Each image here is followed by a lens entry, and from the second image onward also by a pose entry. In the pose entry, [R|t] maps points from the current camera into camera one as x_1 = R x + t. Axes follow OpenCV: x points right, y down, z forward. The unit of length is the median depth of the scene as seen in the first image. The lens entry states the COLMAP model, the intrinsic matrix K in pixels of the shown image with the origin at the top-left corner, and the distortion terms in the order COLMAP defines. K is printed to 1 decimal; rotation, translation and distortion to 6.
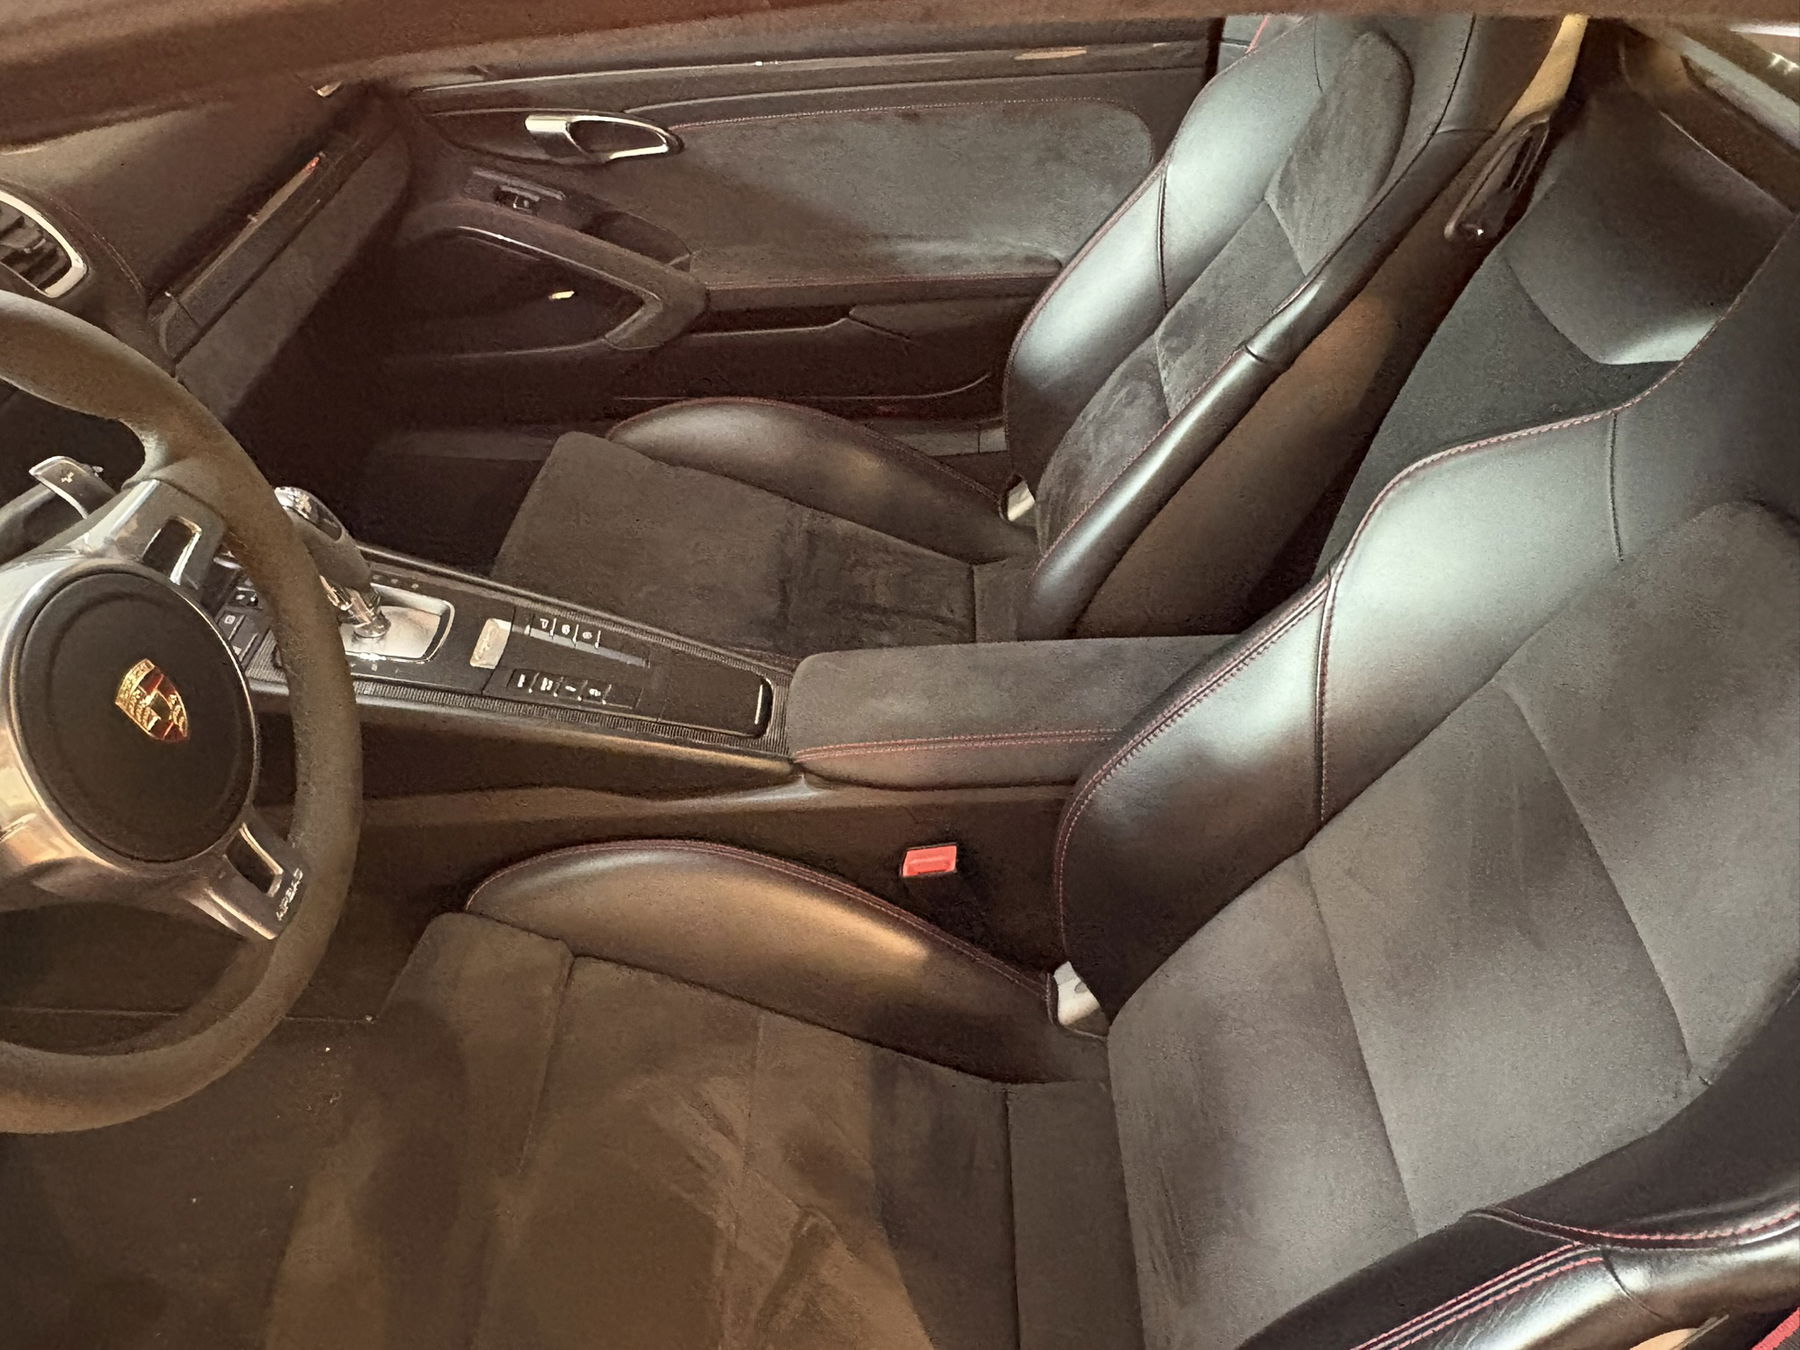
lens RADIAL K [[1355.9, 0, 897.5], [0, 1355.9, 707.5], [0, 0, 1]] dist [0.003800, -0.002481]
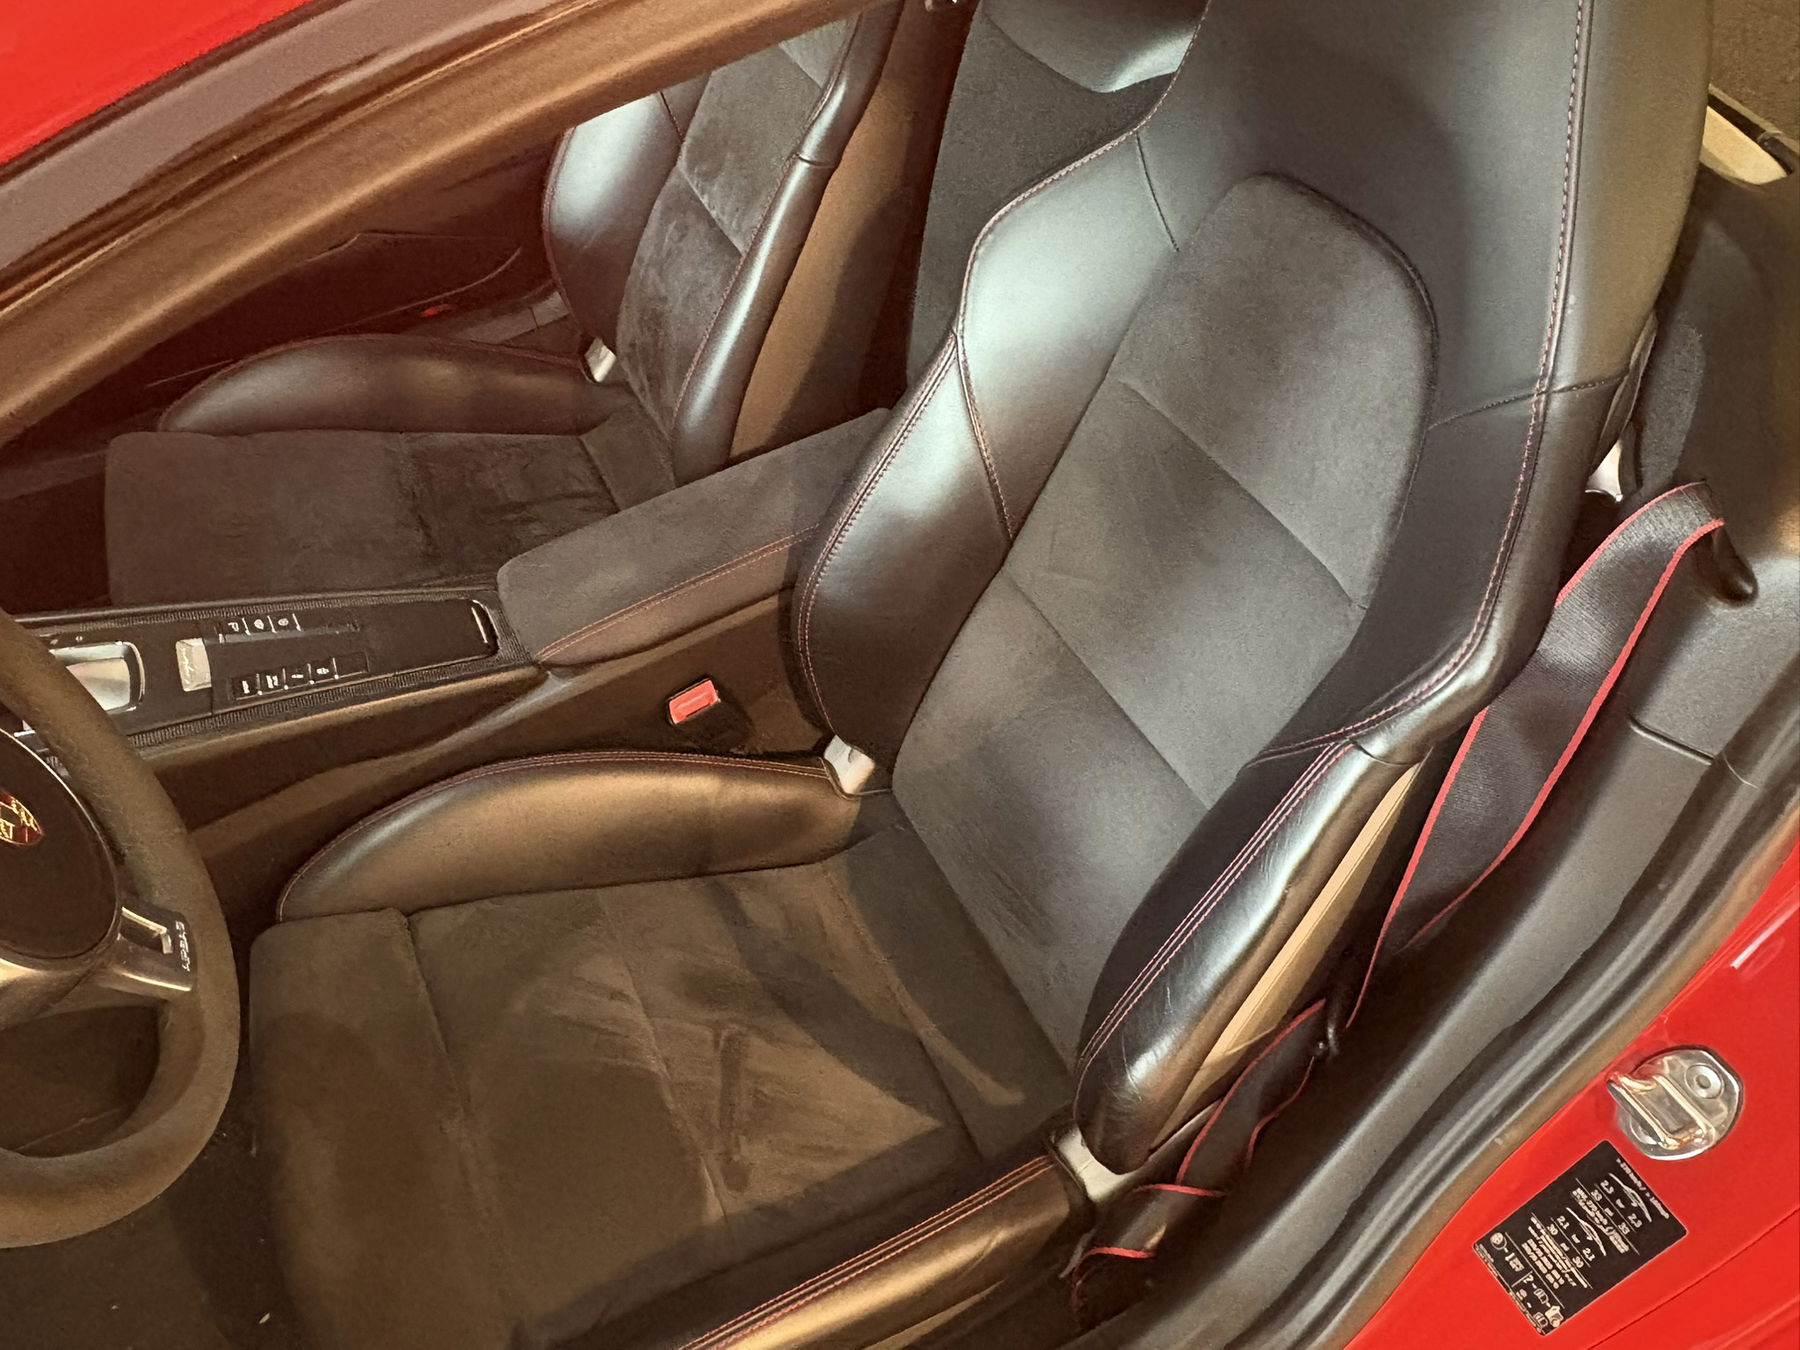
lens RADIAL K [[1355.9, 0, 897.5], [0, 1355.9, 707.5], [0, 0, 1]] dist [0.003800, -0.002481]
pose [[0.886032, -0.376654, 0.270330, -0.127770], [0.340486, 0.924386, 0.171986, -0.014071], [-0.314669, -0.060341, 0.947282, -0.085086]]
